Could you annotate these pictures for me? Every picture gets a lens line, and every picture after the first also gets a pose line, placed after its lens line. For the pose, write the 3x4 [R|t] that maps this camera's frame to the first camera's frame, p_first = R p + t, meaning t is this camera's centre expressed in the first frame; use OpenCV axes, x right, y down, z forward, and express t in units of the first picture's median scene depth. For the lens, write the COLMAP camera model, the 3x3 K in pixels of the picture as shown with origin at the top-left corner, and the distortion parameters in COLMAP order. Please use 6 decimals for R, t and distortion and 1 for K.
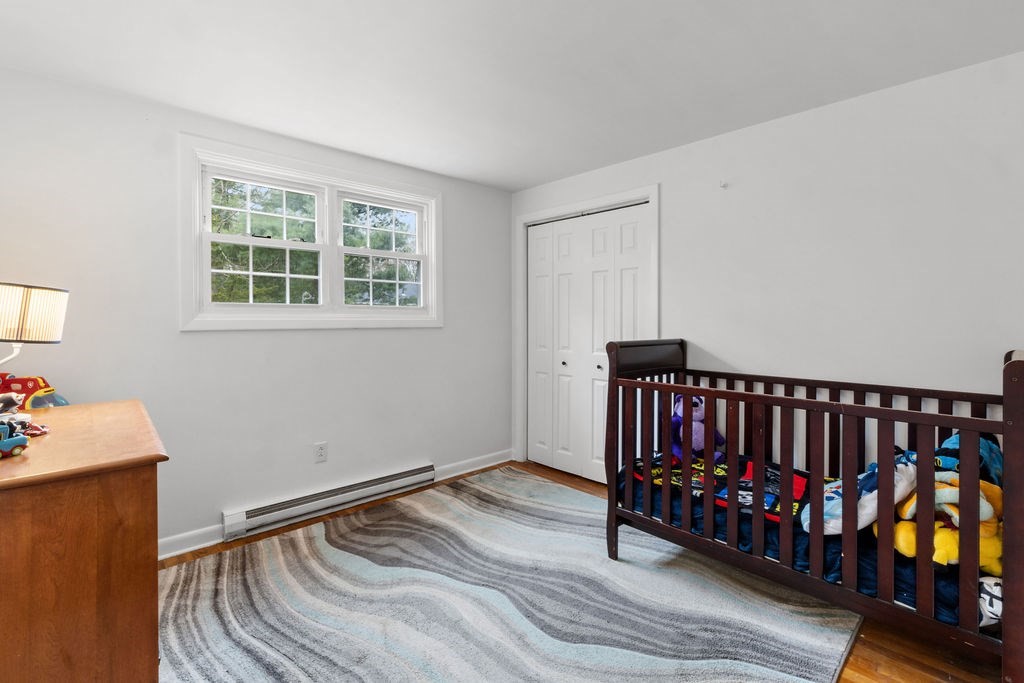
lens RADIAL K [[462.1, 0, 515.7], [0, 462.1, 324.5], [0, 0, 1]] dist [0.000605, 0.000387]
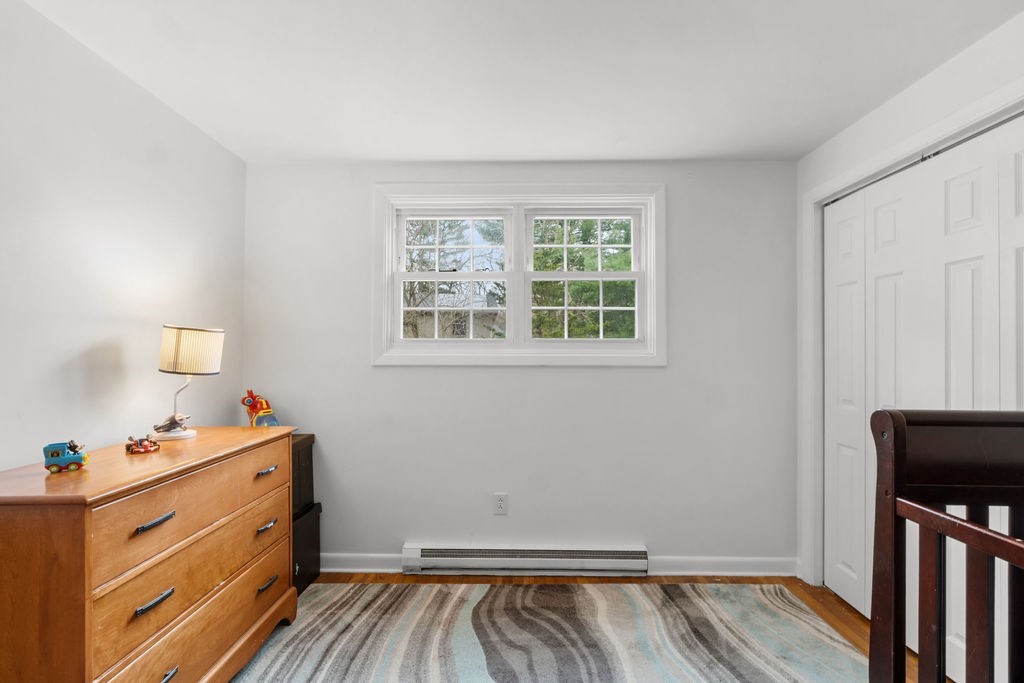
lens RADIAL K [[462.1, 0, 513.0], [0, 462.1, 349.8], [0, 0, 1]] dist [0.000605, 0.000387]
pose [[0.717579, -0.003497, -0.696468, 0.231813], [-0.009914, 0.999835, -0.015235, -0.008192], [0.696406, 0.017837, 0.717426, 0.391521]]
